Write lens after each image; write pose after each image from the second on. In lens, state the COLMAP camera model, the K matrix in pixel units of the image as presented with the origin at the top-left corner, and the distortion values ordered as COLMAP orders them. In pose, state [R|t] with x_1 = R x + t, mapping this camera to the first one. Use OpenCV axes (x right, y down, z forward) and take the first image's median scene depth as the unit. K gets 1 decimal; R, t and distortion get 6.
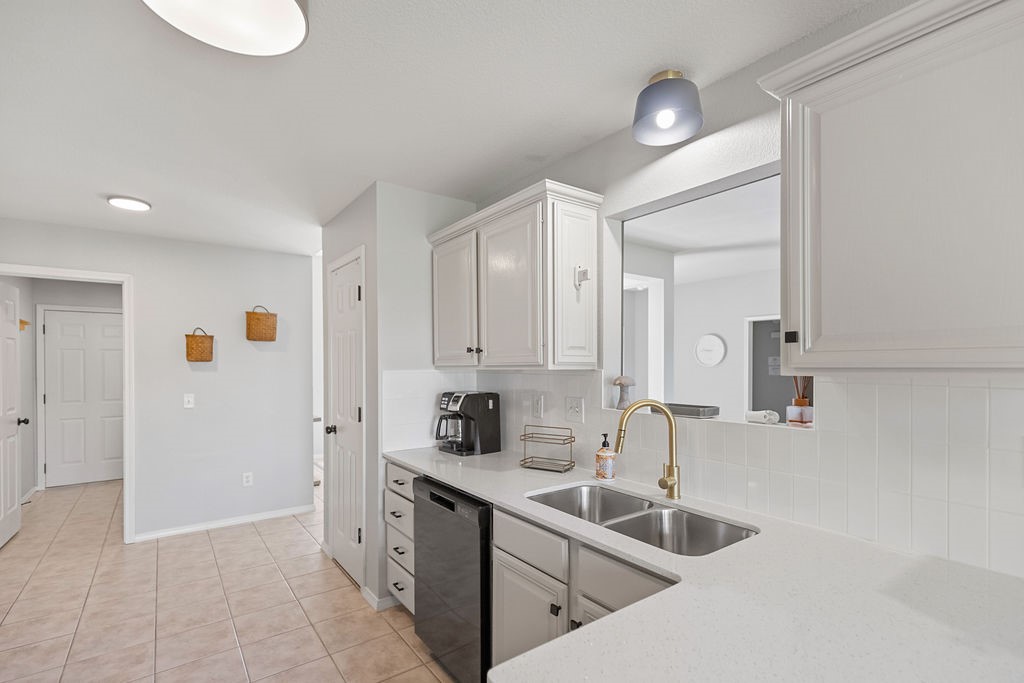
lens RADIAL K [[472.9, 0, 506.6], [0, 472.9, 366.5], [0, 0, 1]] dist [0.010567, -0.000343]
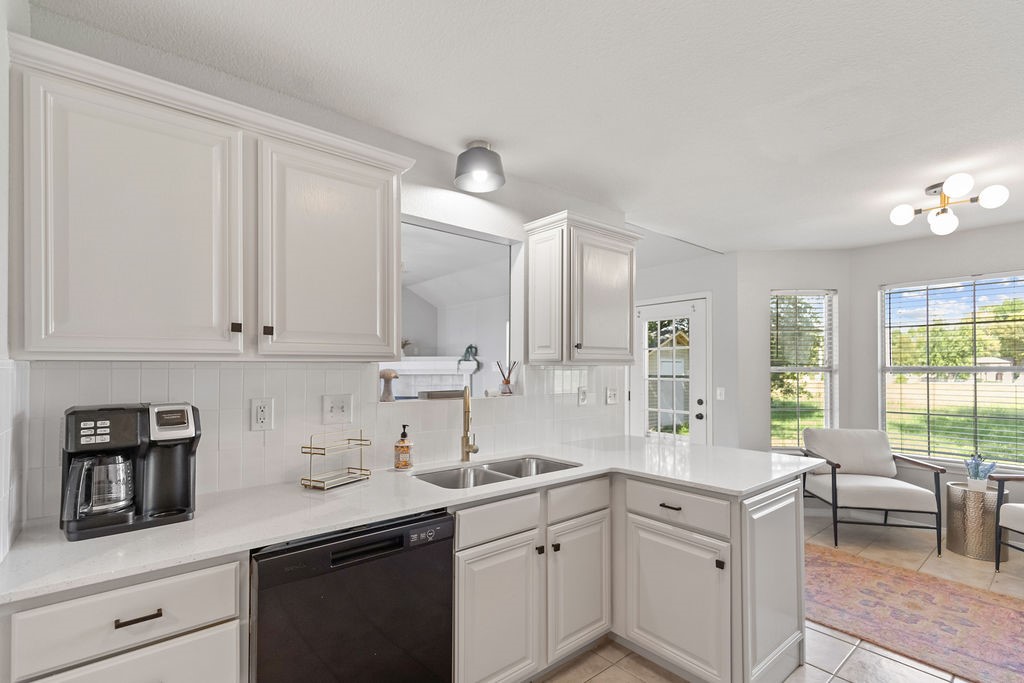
lens RADIAL K [[472.9, 0, 506.6], [0, 472.9, 366.5], [0, 0, 1]] dist [0.010567, -0.000343]
pose [[-0.065086, 0.003369, 0.997874, -0.816126], [0.008615, 0.999959, -0.002814, 0.019633], [-0.997842, 0.008414, -0.065112, 0.823842]]
